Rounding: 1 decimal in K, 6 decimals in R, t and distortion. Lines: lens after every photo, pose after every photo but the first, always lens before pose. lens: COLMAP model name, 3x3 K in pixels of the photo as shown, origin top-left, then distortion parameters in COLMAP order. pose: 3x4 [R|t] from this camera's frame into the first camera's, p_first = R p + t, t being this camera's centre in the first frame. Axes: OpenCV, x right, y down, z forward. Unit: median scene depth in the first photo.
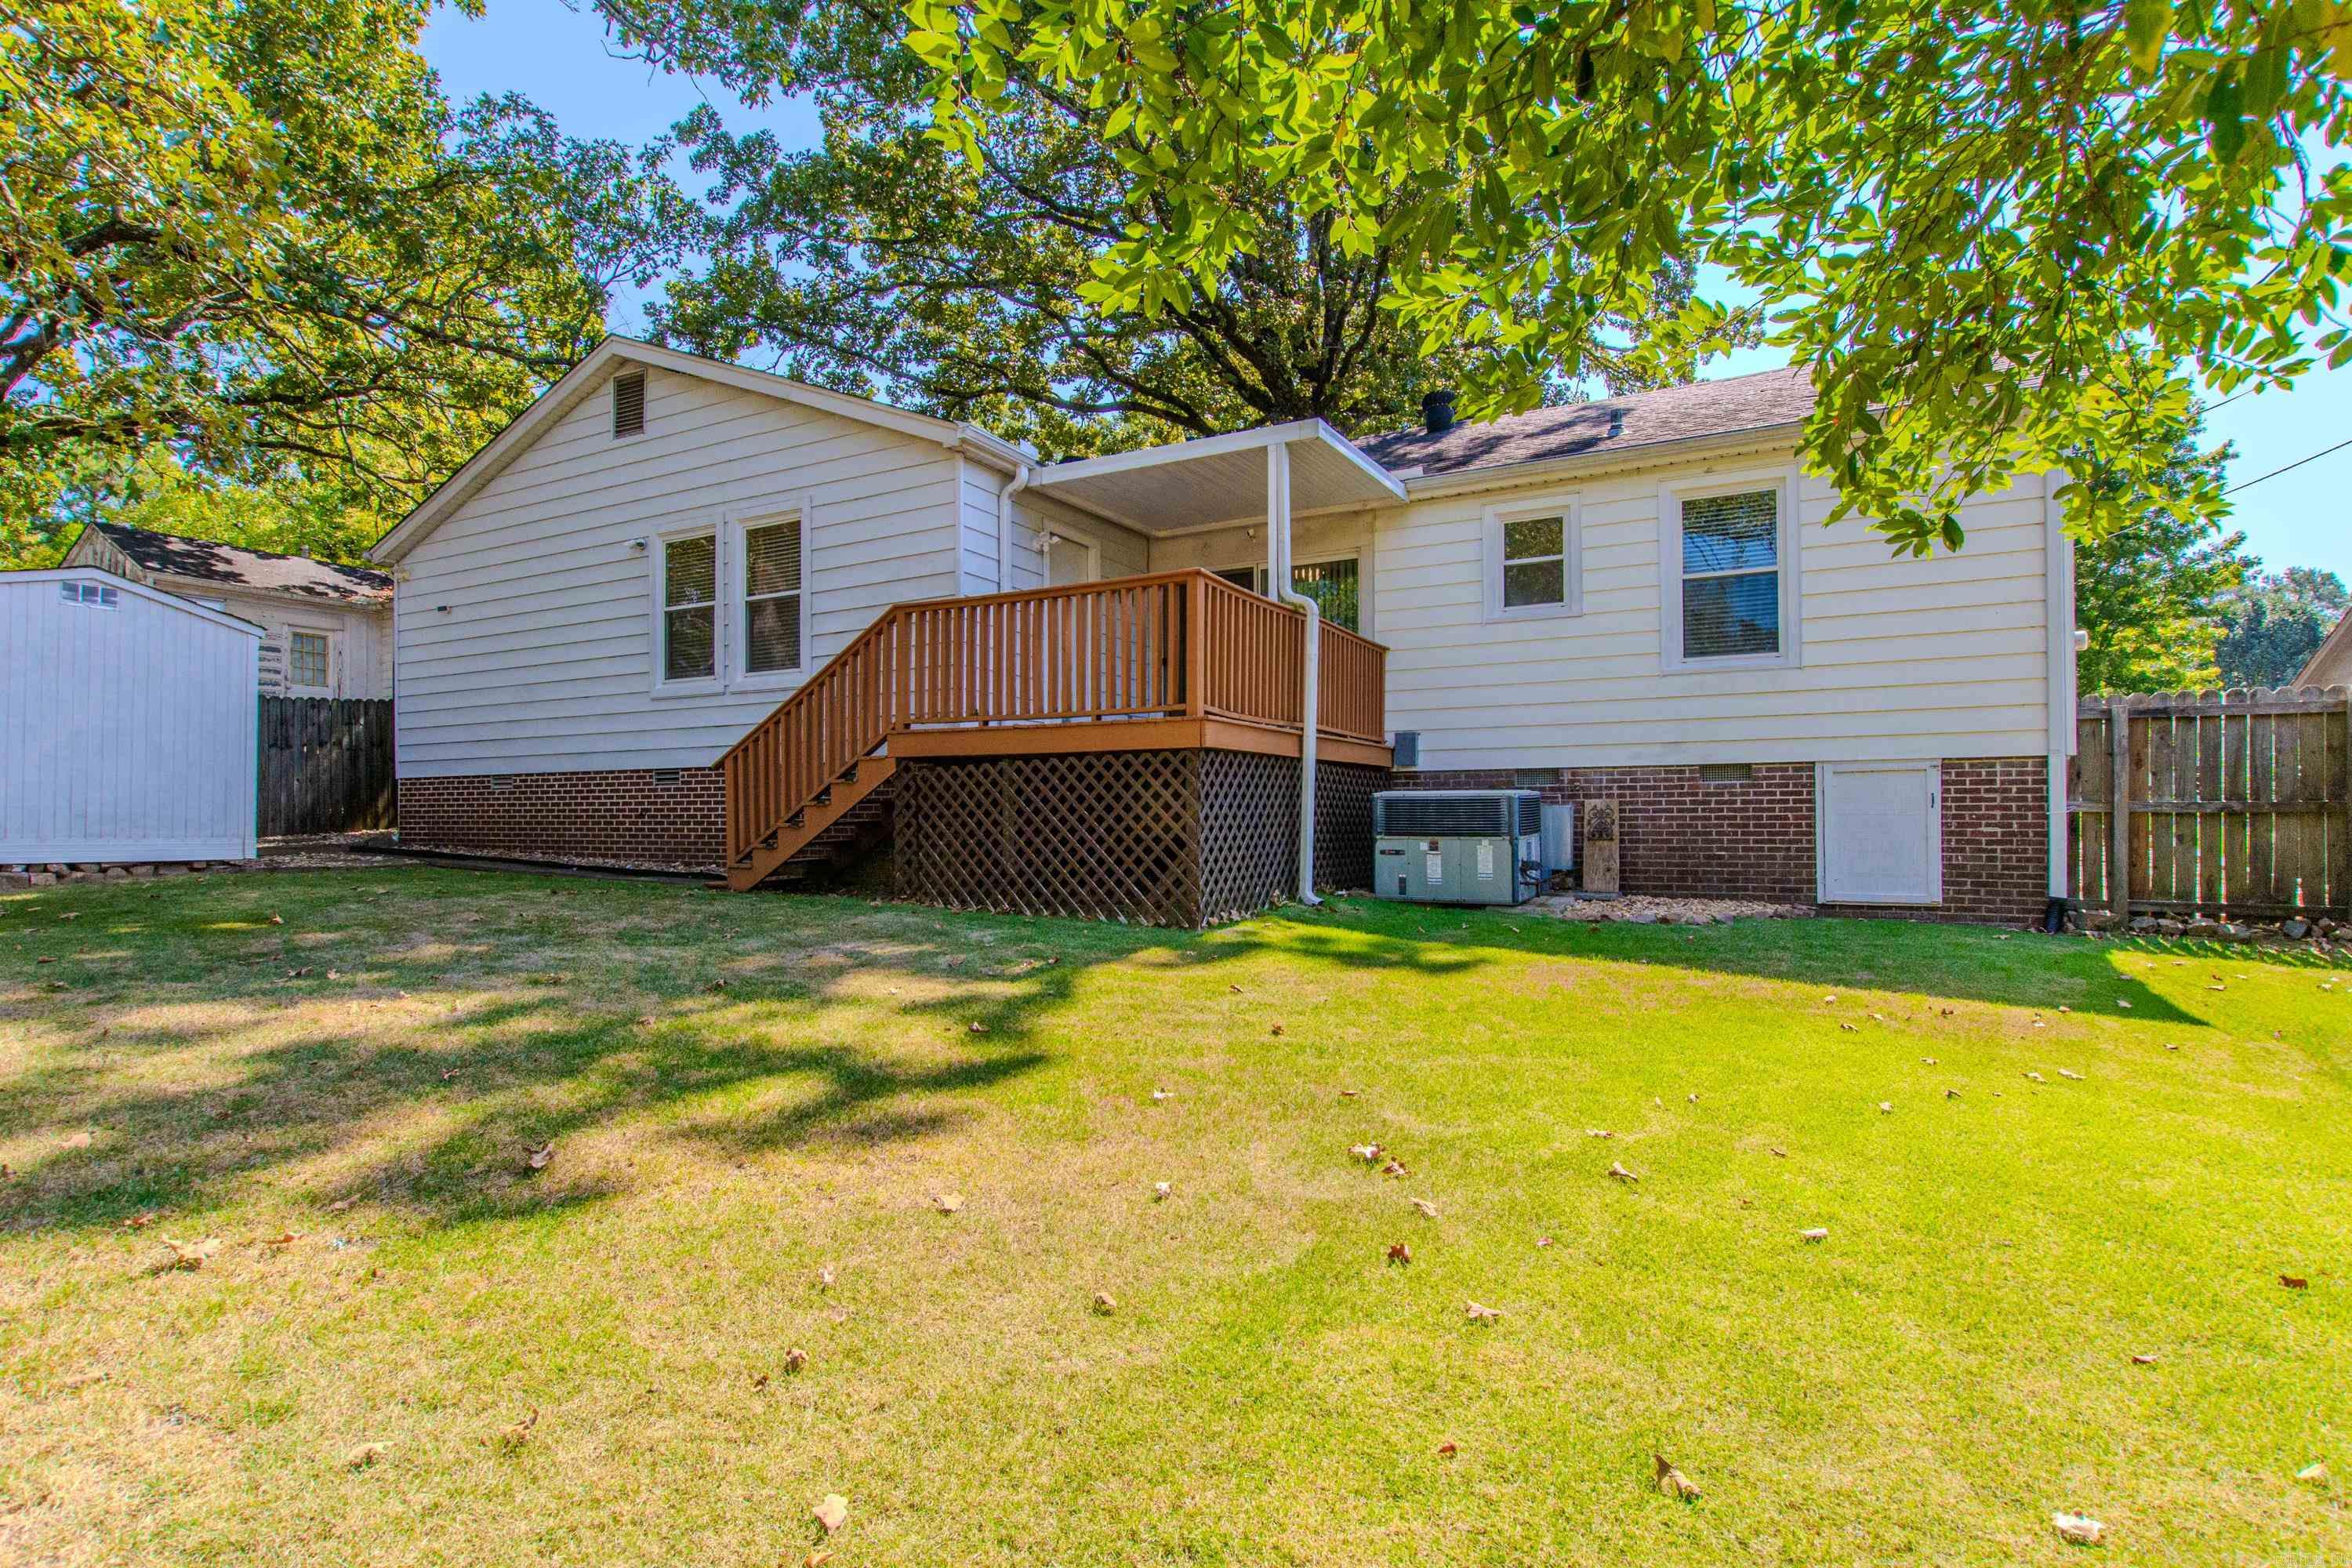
lens RADIAL K [[1142.3, 0, 1184.4], [0, 1142.3, 802.5], [0, 0, 1]] dist [-0.005834, -0.000937]
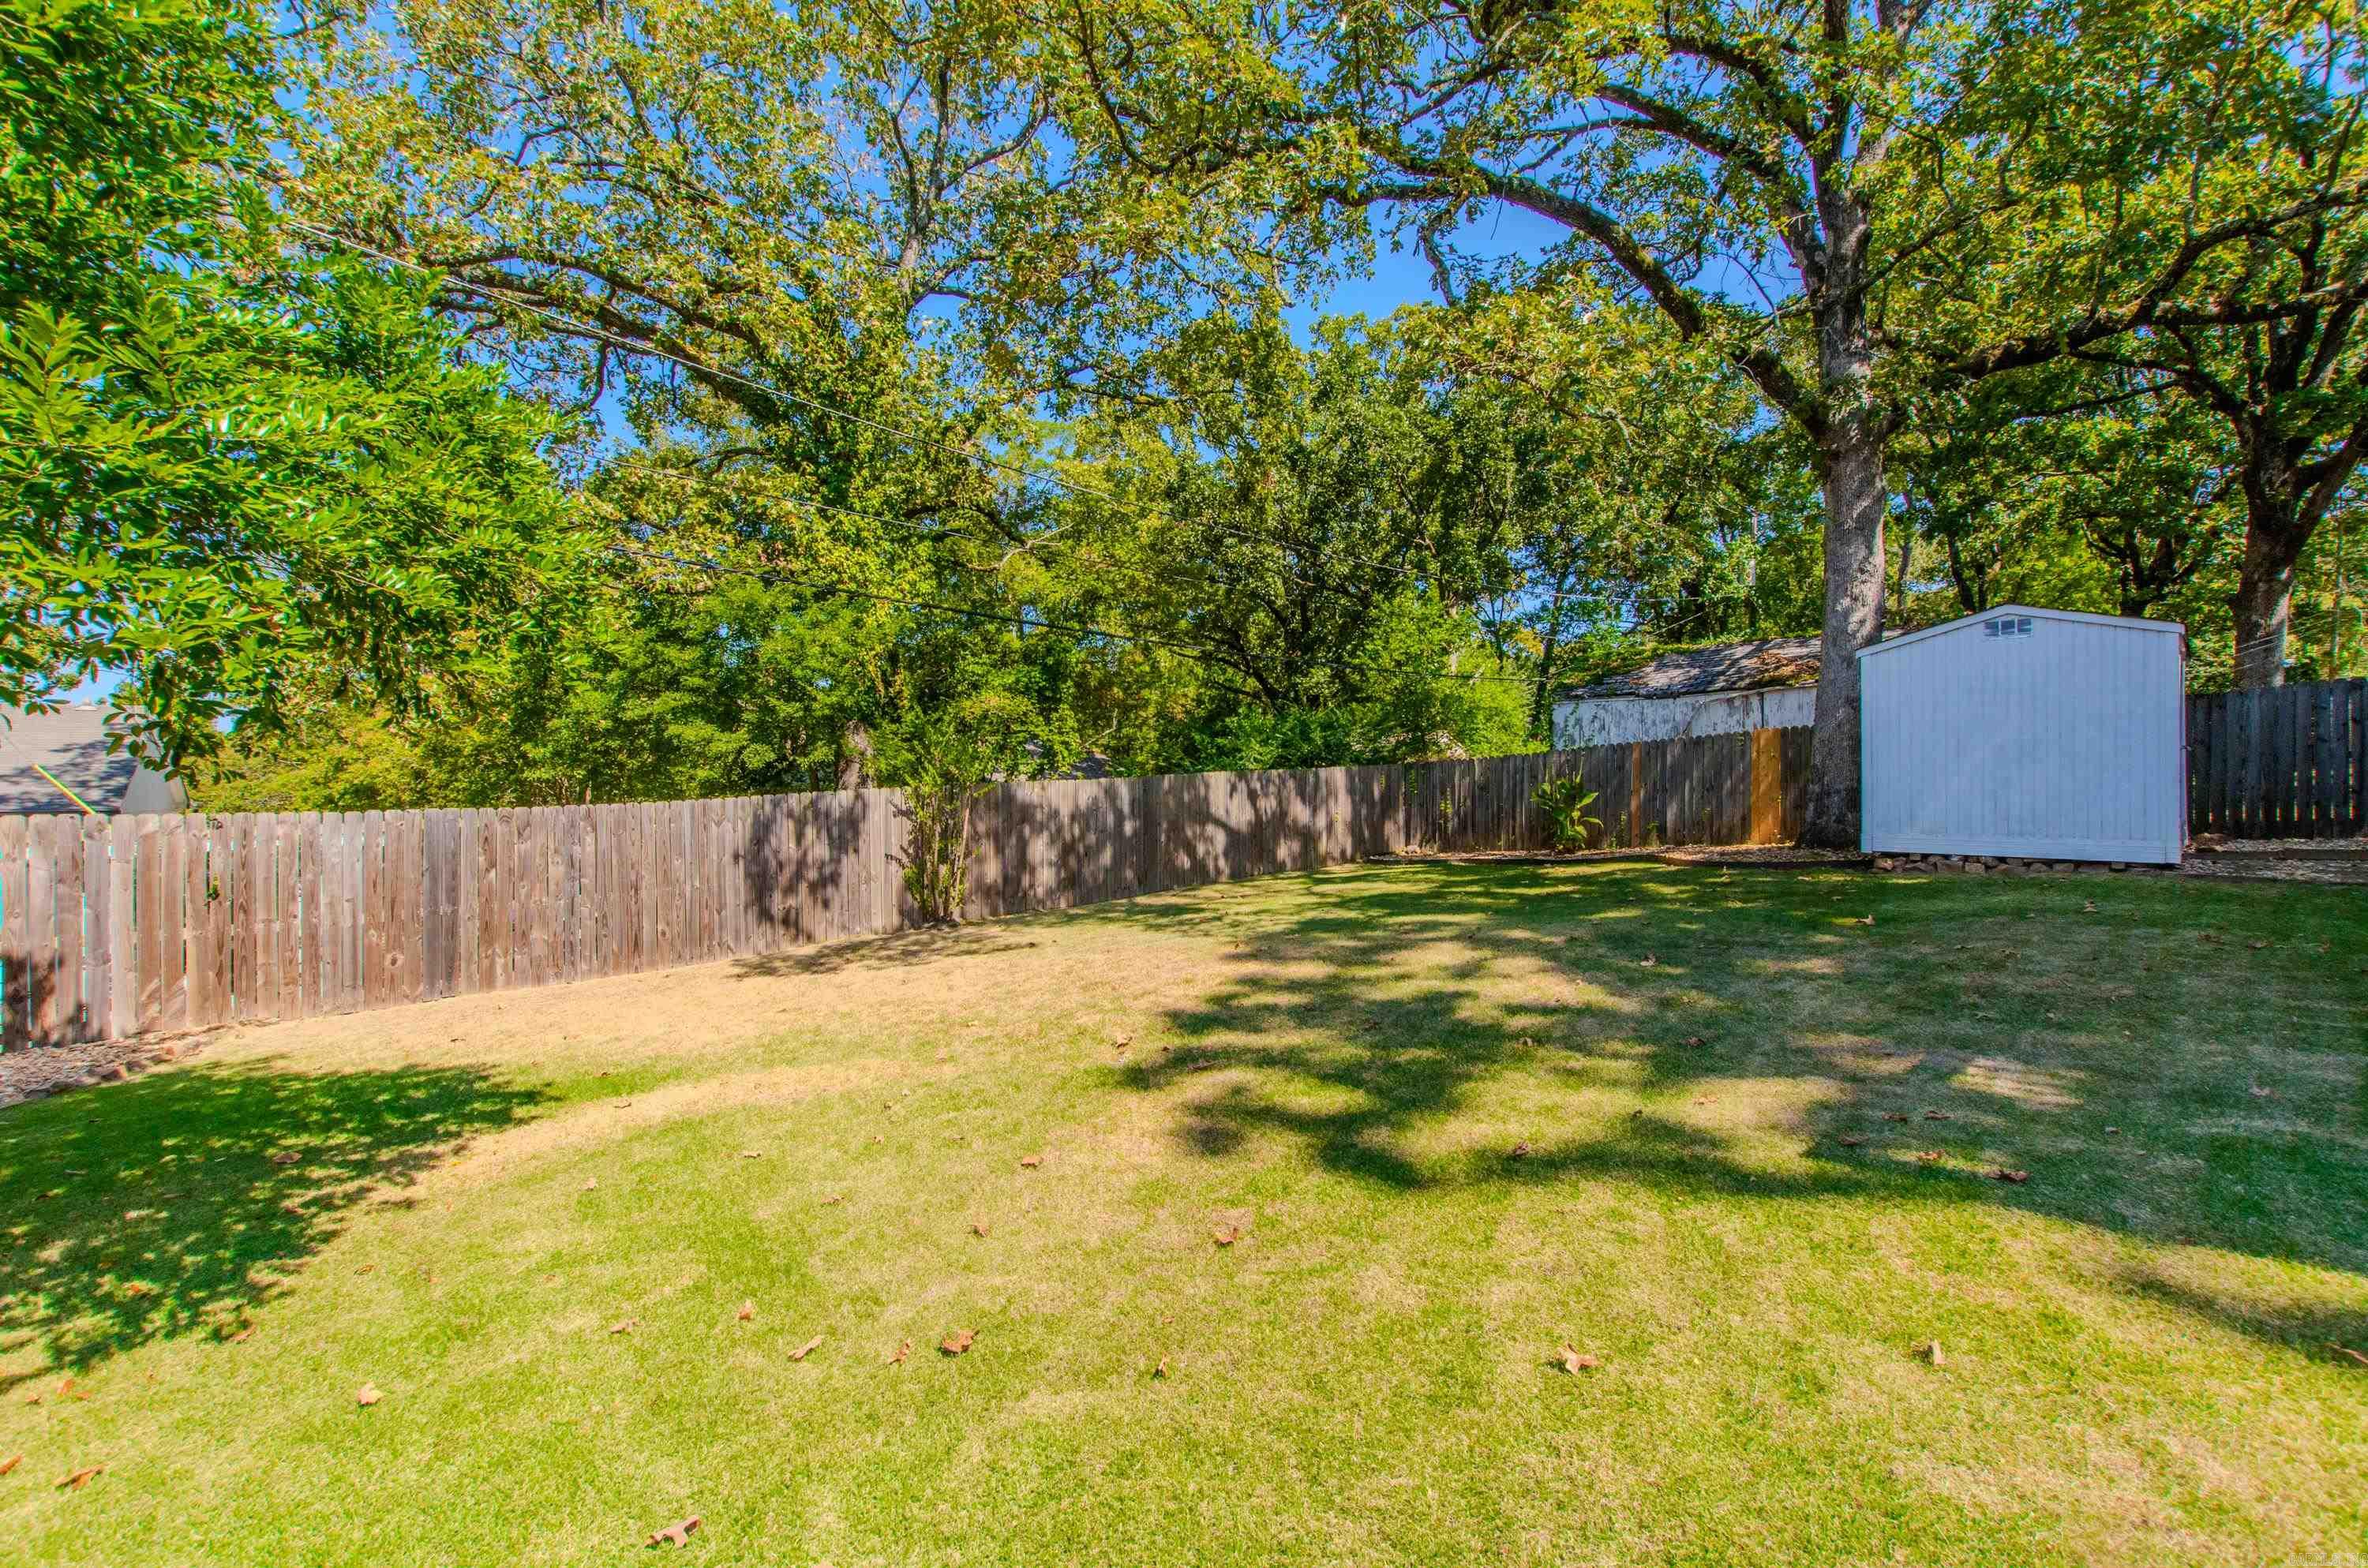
lens RADIAL K [[1050.2, 0, 1213.9], [0, 1050.2, 773.7], [0, 0, 1]] dist [0.003231, -0.003671]
pose [[-0.321356, -0.010412, -0.946901, 0.331378], [0.017984, 0.999692, -0.017096, -0.029744], [0.946788, -0.022523, -0.321069, 0.585503]]
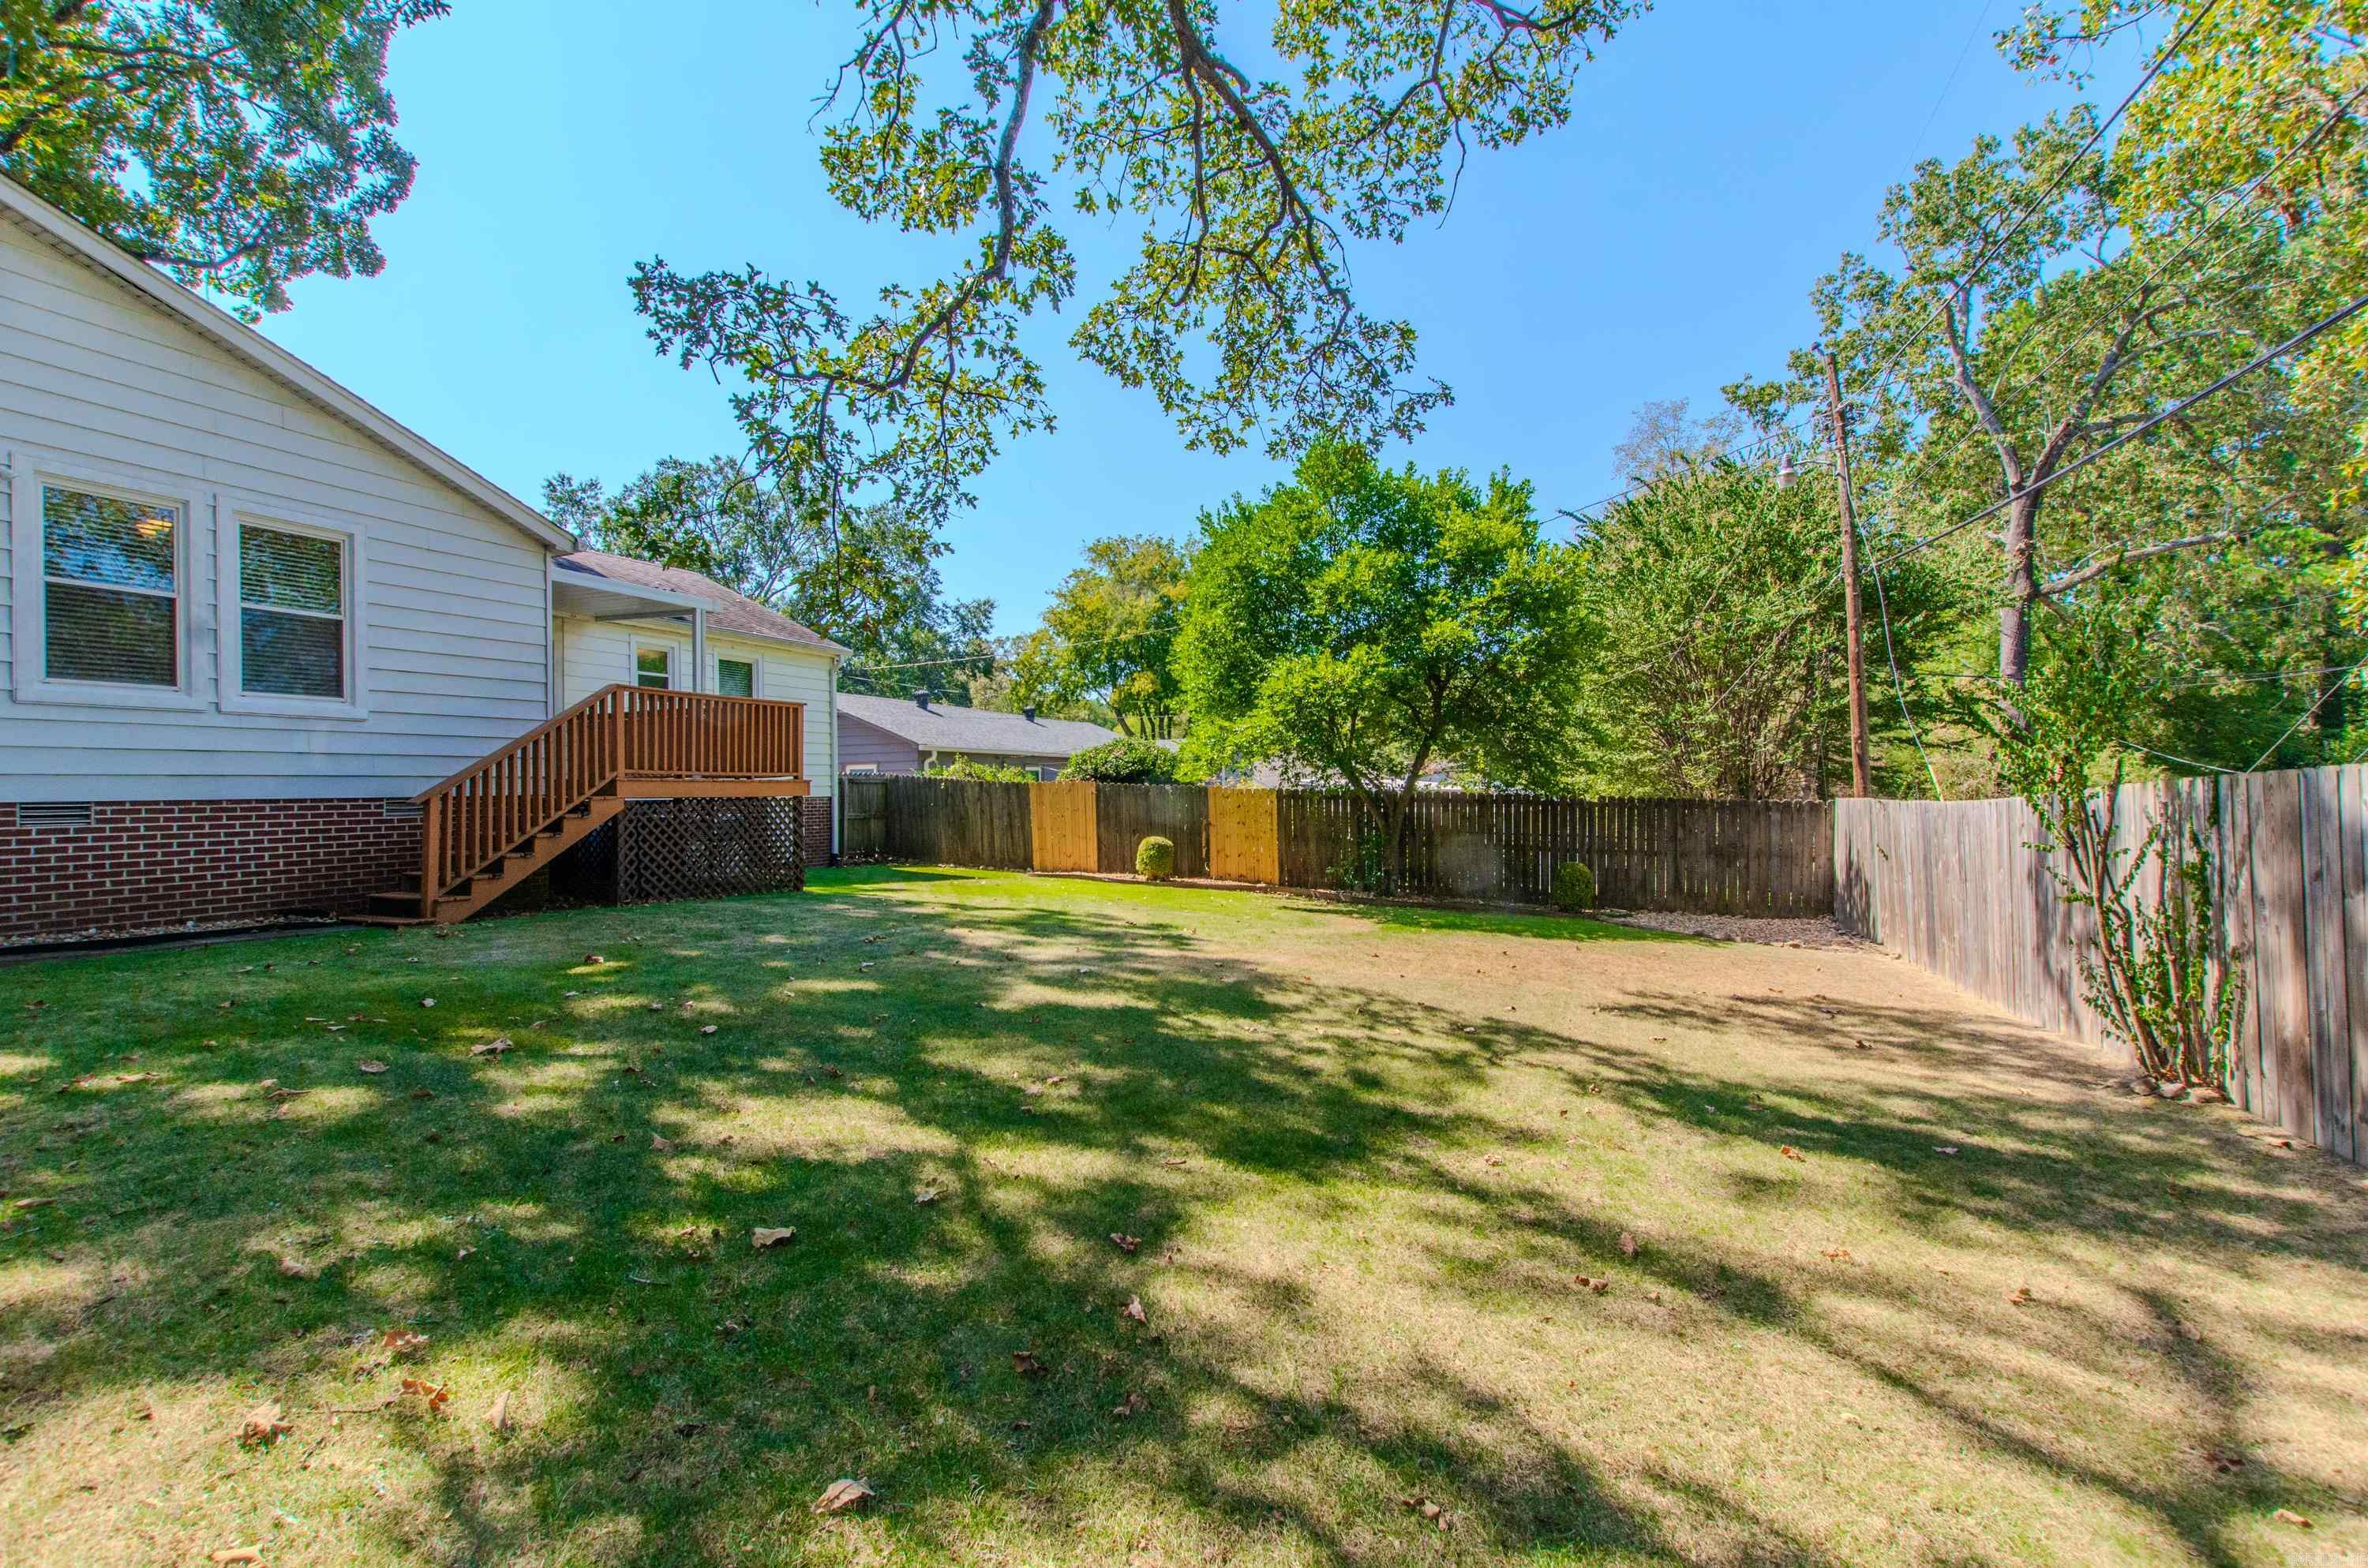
lens RADIAL K [[1050.2, 0, 1164.3], [0, 1050.2, 782.0], [0, 0, 1]] dist [0.003231, -0.003671]
pose [[-0.073399, 0.011638, 0.997235, -1.472165], [0.007397, 0.999911, -0.011125, -0.036736], [-0.997275, 0.006560, -0.073479, 0.435239]]
